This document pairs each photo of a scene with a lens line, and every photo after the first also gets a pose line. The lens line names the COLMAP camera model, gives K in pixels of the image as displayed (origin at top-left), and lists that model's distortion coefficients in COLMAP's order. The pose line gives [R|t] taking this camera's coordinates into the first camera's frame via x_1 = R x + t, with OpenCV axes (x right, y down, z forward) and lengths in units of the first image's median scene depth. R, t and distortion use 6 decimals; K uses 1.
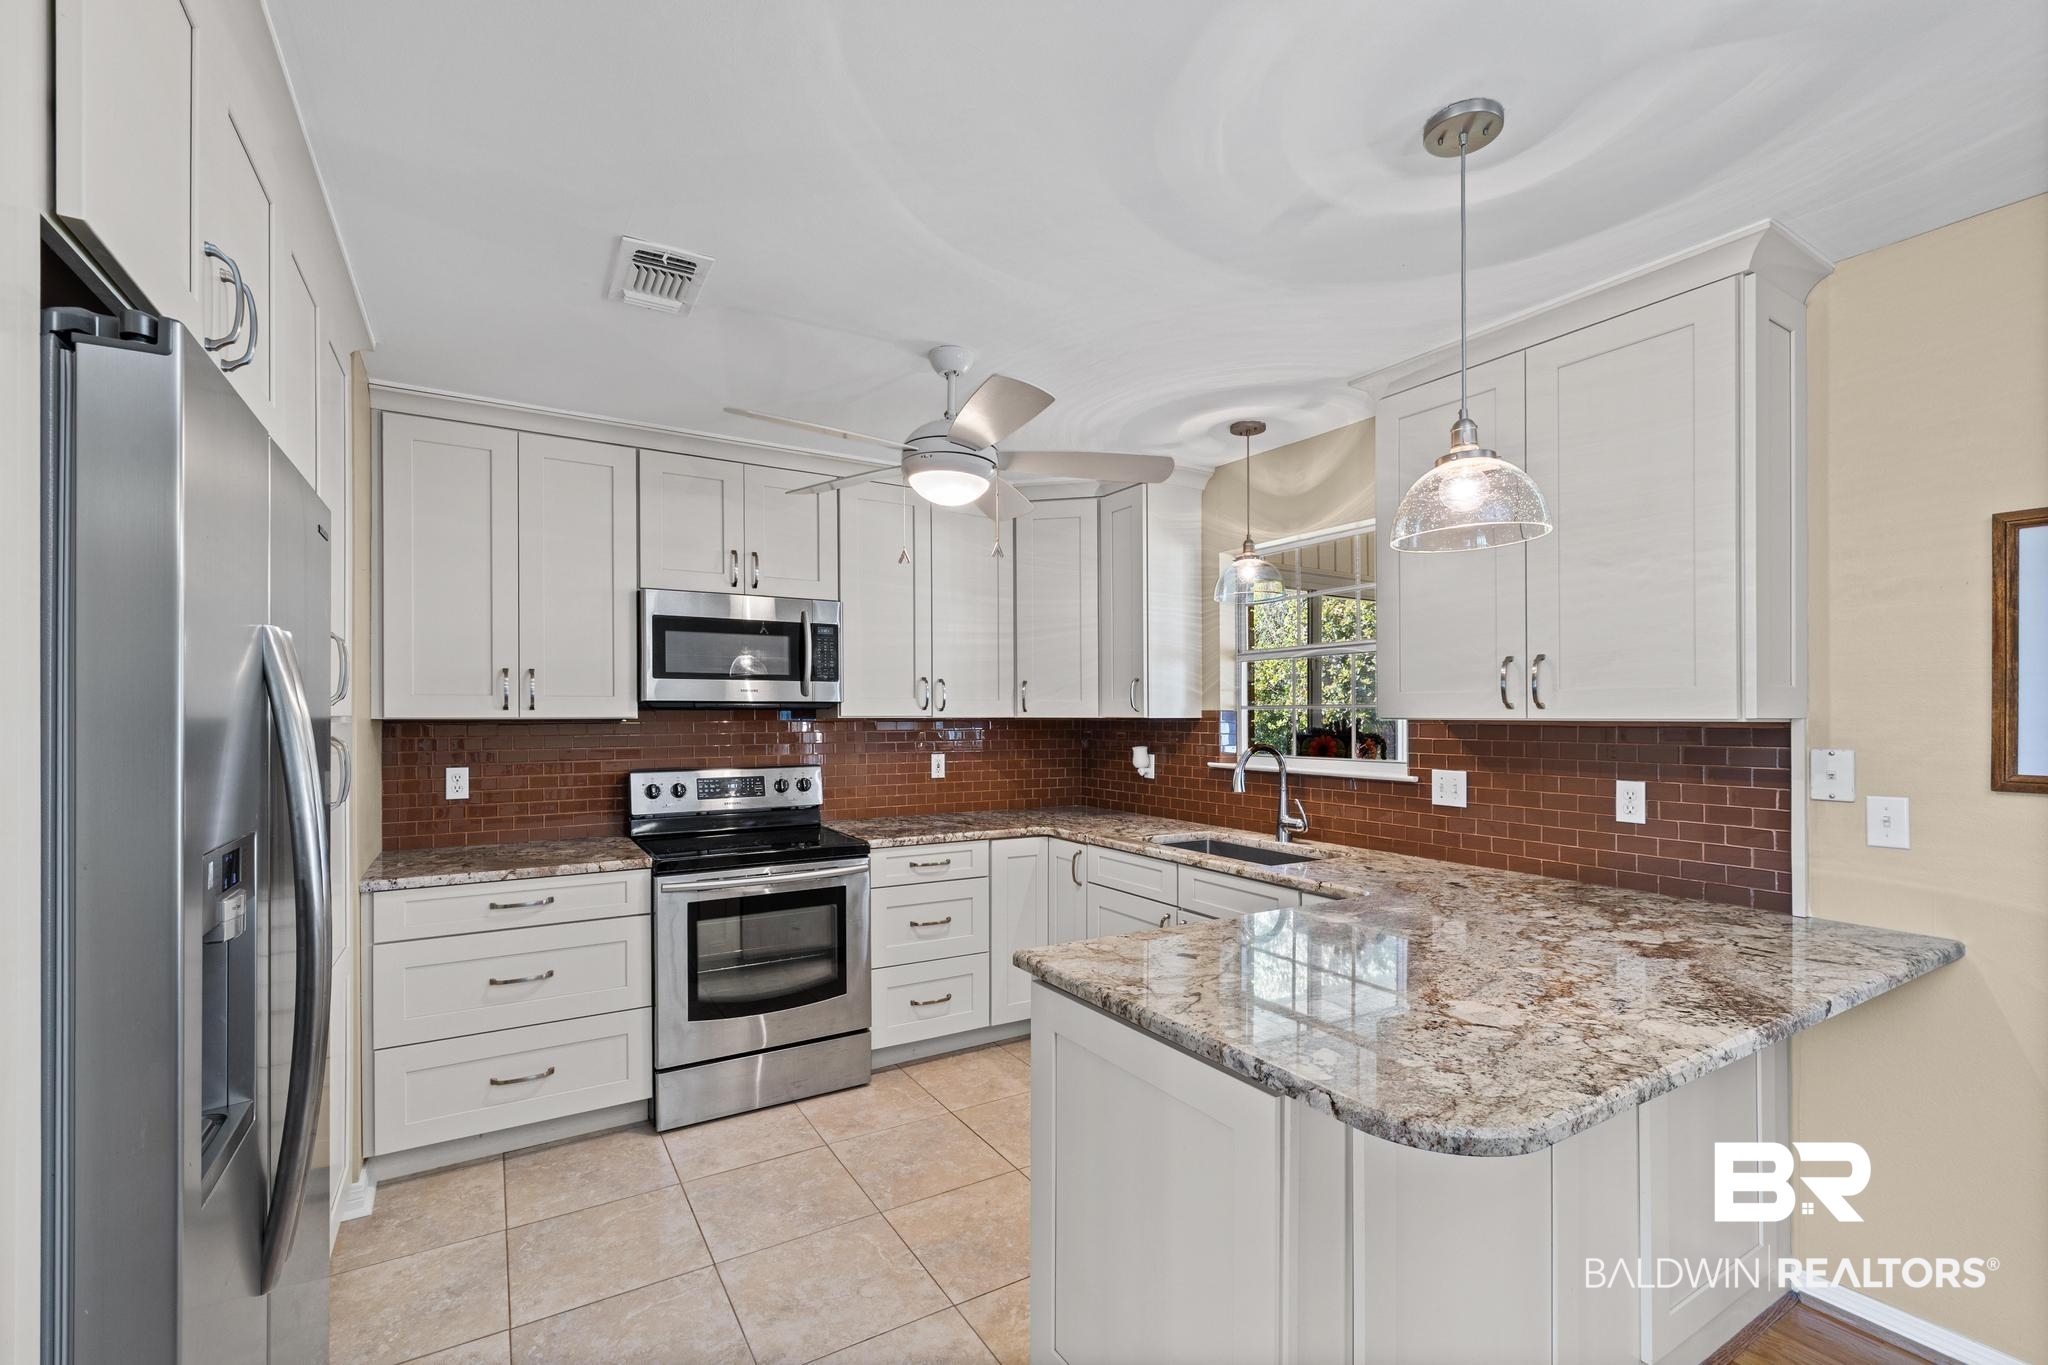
lens RADIAL K [[866.6, 0, 1008.1], [0, 866.6, 711.9], [0, 0, 1]] dist [-0.000421, -0.000314]
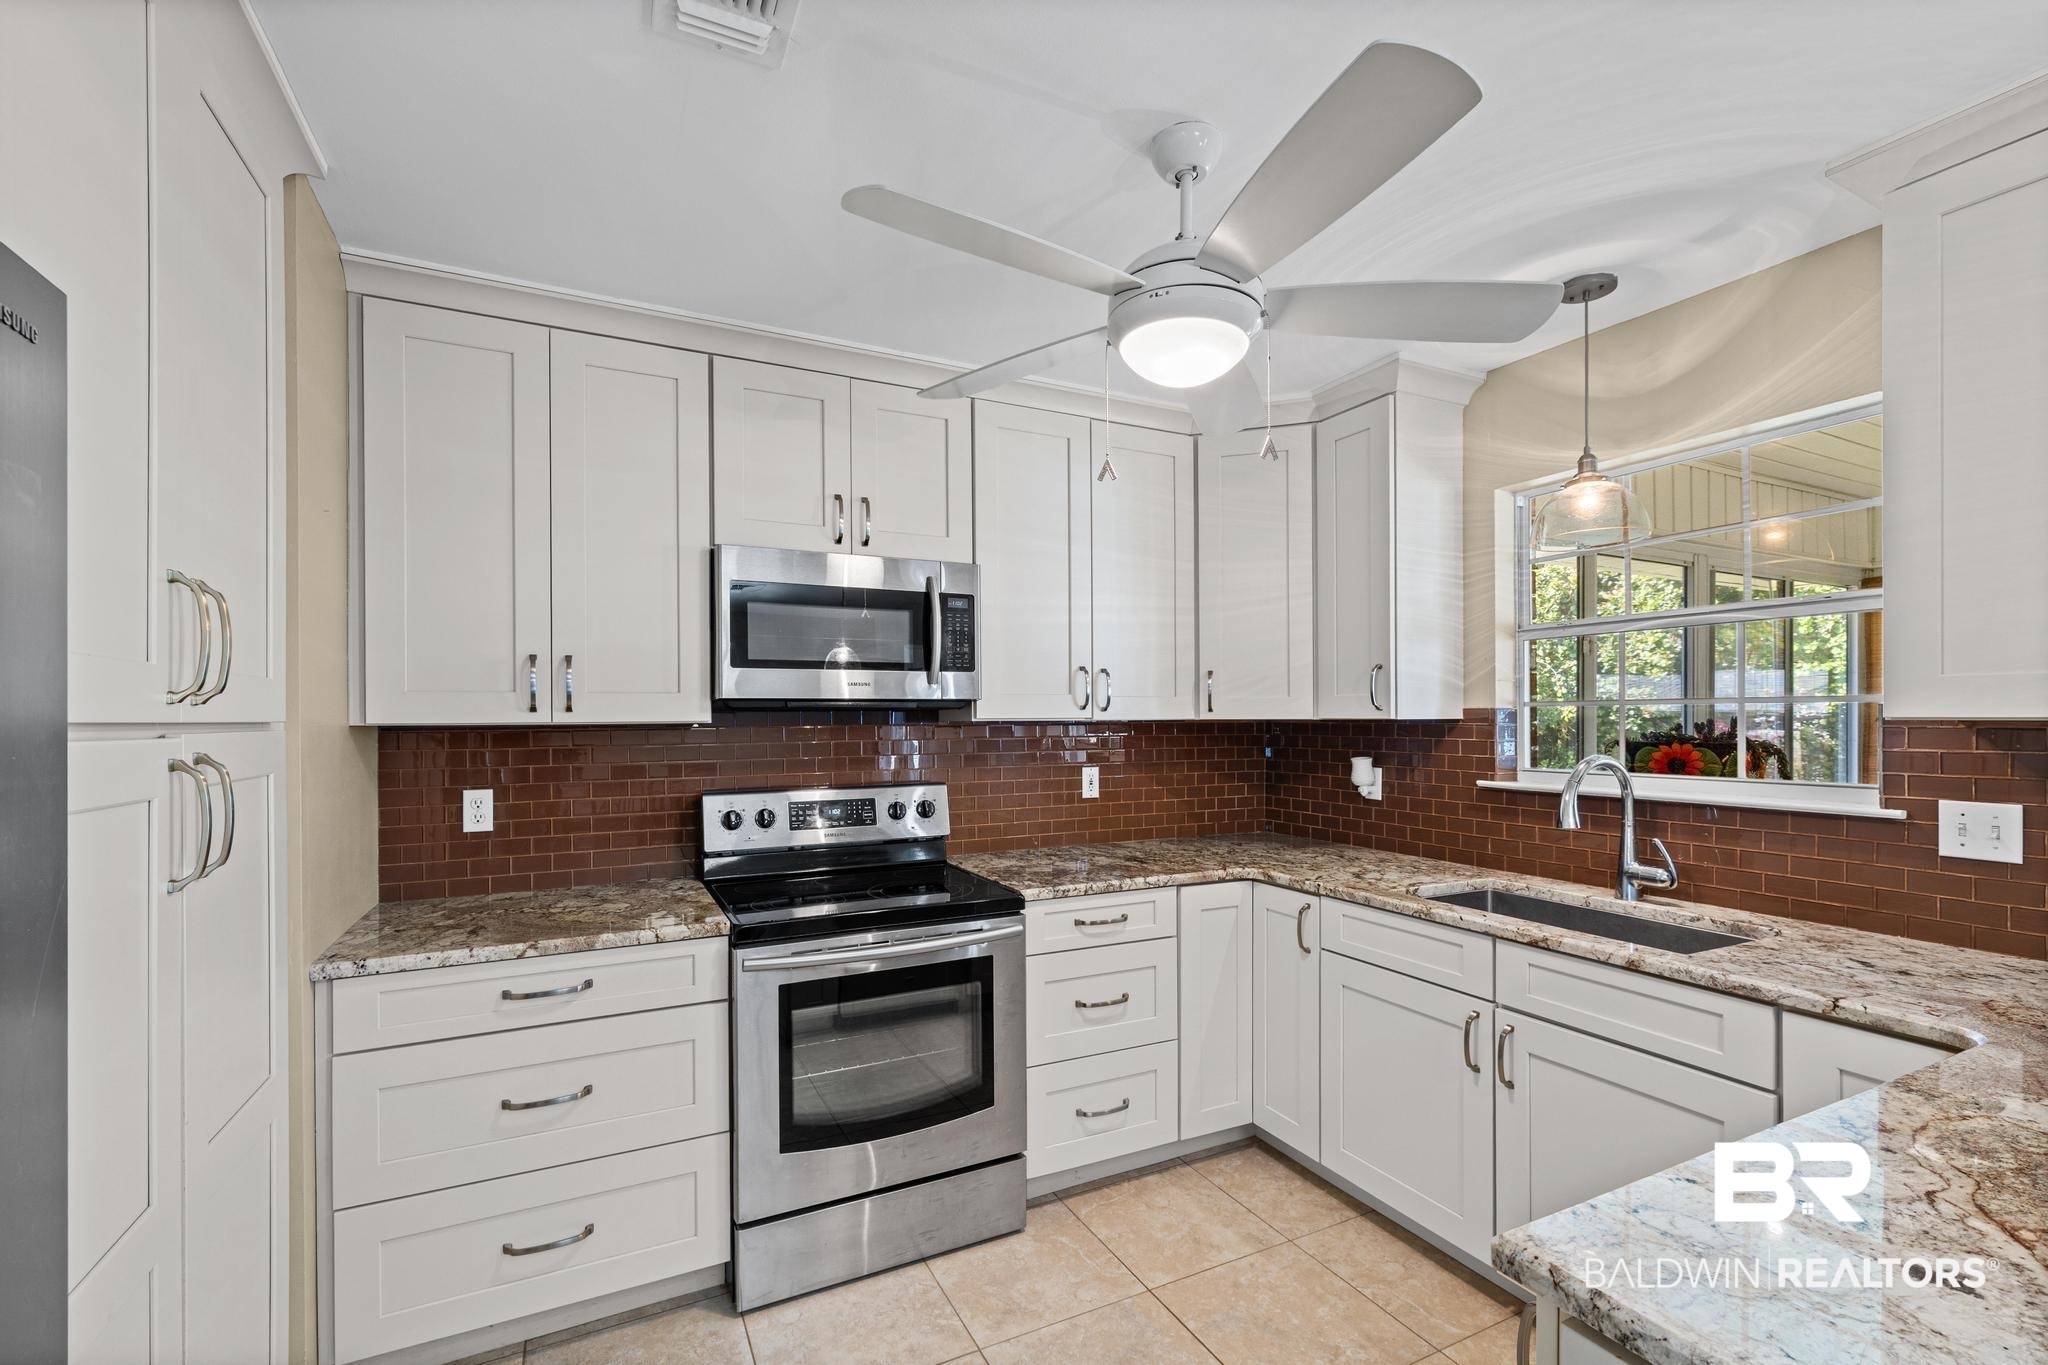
lens RADIAL K [[866.8, 0, 1009.5], [0, 866.8, 707.2], [0, 0, 1]] dist [0.004793, 0.001038]
pose [[0.996398, -0.005464, -0.084624, -0.109051], [0.004788, 0.999955, -0.008194, 0.001454], [0.084665, 0.007759, 0.996379, 0.277887]]
